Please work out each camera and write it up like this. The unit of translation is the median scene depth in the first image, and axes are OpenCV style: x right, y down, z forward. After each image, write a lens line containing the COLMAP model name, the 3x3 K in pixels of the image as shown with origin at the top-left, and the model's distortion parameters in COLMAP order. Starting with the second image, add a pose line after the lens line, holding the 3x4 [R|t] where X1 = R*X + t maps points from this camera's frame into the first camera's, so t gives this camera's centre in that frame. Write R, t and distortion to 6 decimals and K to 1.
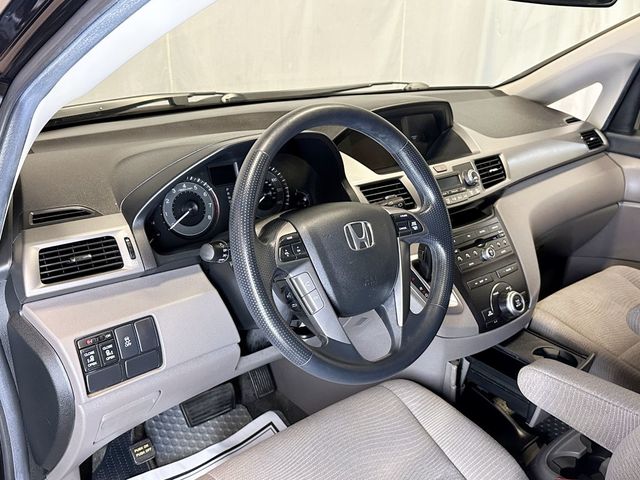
lens RADIAL K [[612.2, 0, 320.0], [0, 612.2, 240.0], [0, 0, 1]] dist [0.004377, 0.002803]
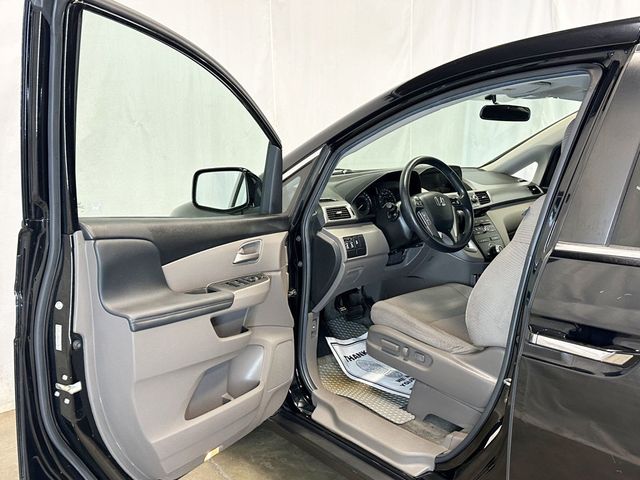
lens RADIAL K [[612.2, 0, 320.0], [0, 612.2, 240.0], [0, 0, 1]] dist [0.004377, 0.002803]
pose [[0.999135, -0.029434, 0.029378, -0.335563], [0.034519, 0.980955, -0.191141, 0.402781], [-0.023193, 0.191990, 0.981123, -0.988074]]
